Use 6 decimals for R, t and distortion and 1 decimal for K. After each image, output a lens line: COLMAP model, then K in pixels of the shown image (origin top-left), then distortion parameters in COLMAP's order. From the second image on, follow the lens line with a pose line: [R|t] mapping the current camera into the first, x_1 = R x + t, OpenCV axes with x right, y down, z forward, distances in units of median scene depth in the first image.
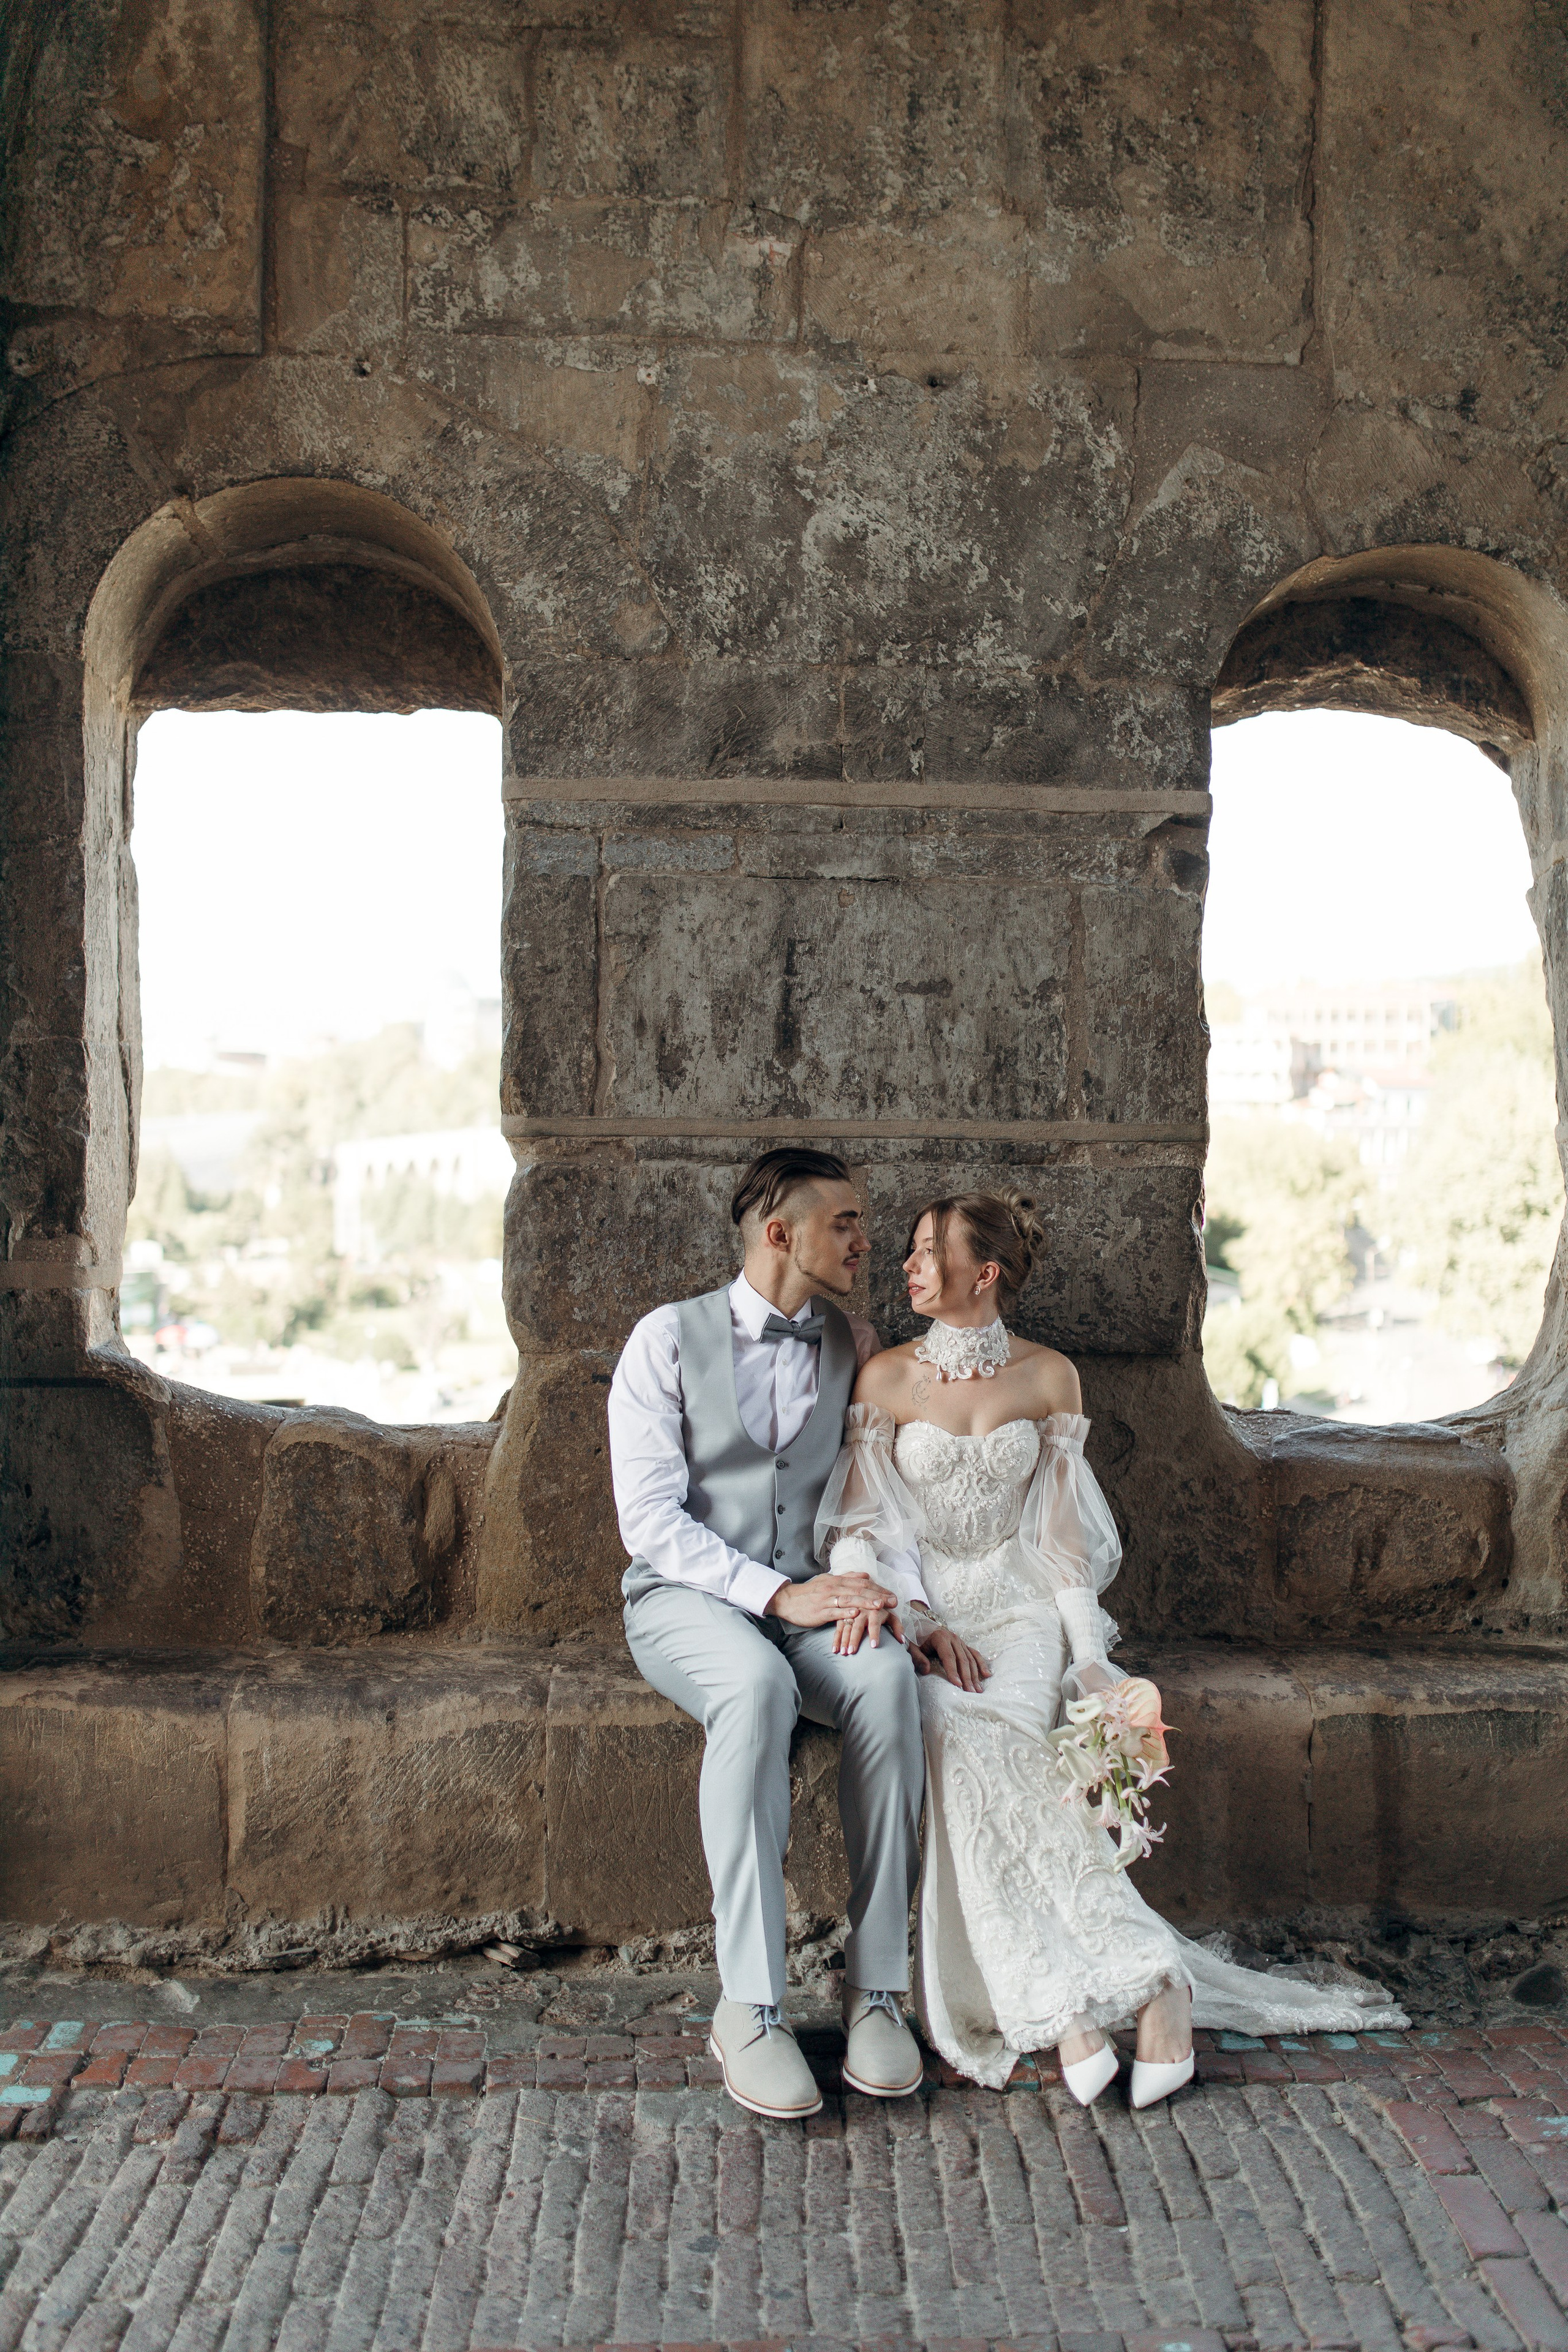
lens RADIAL K [[2221.9, 0, 784.2], [0, 2221.9, 1175.5], [0, 0, 1]] dist [0.003370, 0.000000]
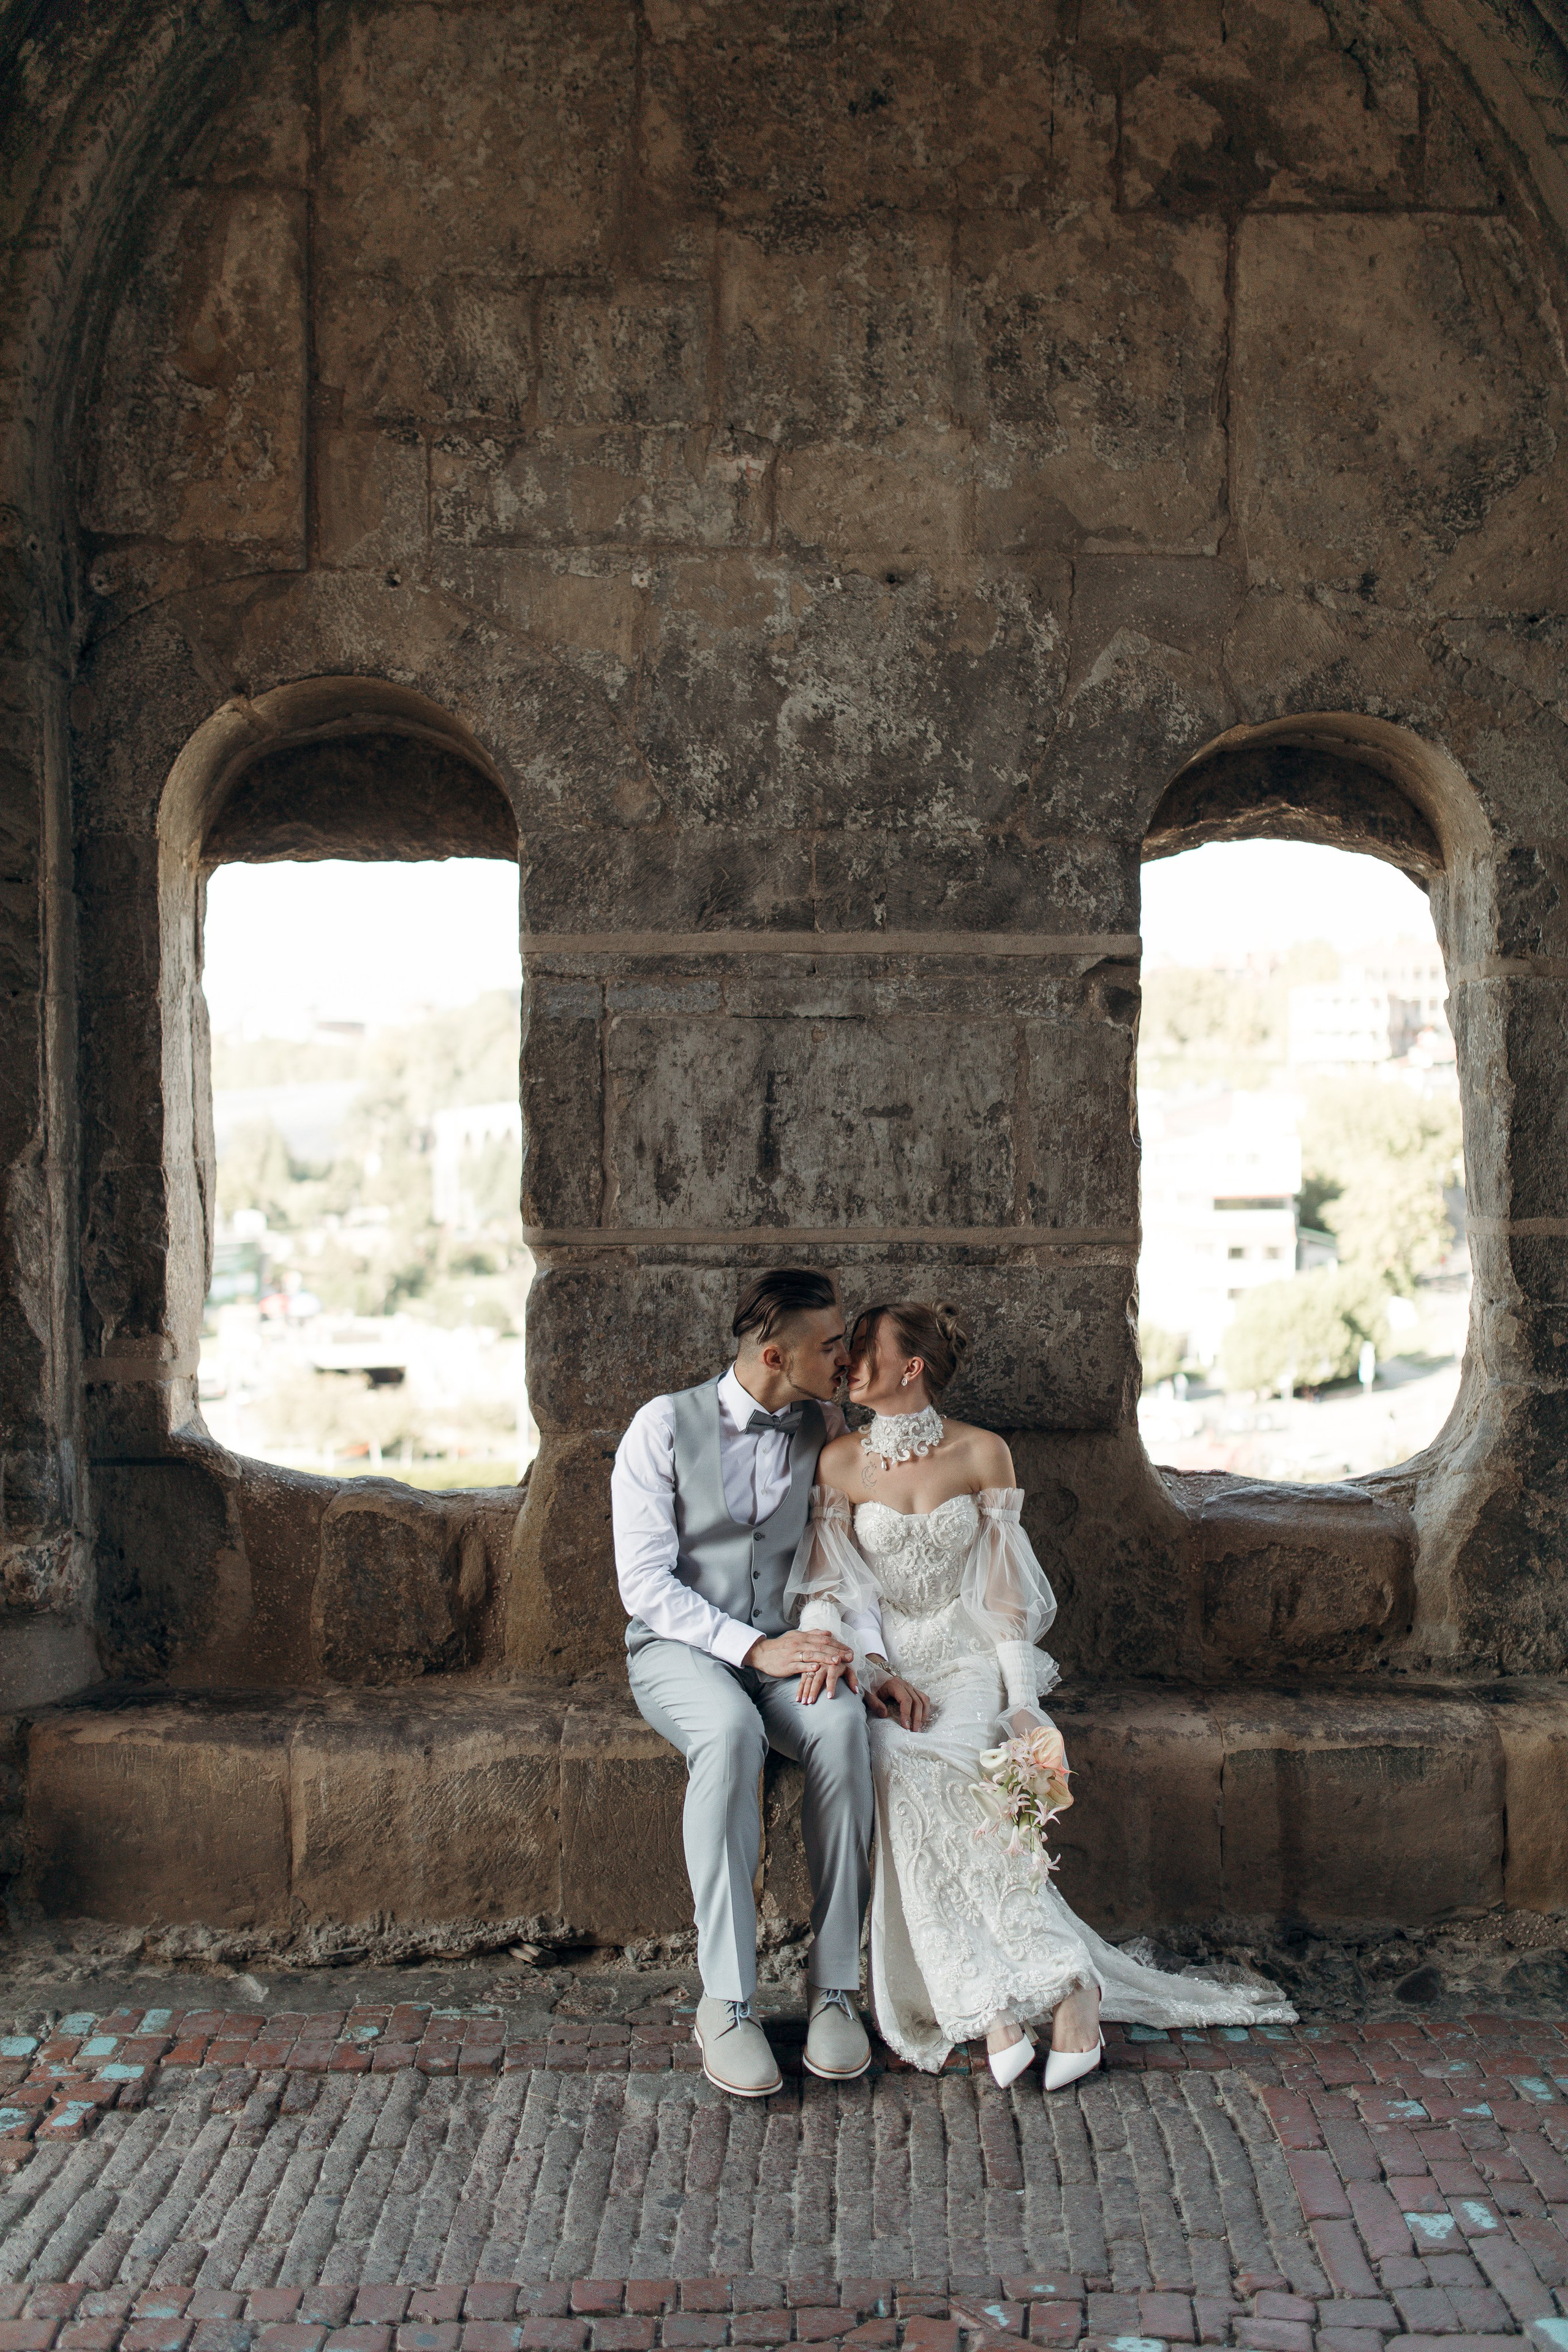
lens RADIAL K [[2221.9, 0, 783.8], [0, 2221.9, 1176.3], [0, 0, 1]] dist [0.003370, 0.000000]
pose [[0.999004, -0.009129, -0.043688, 0.059529], [0.009890, 0.999803, 0.017235, -0.072052], [0.043522, -0.017650, 0.998897, -0.145797]]
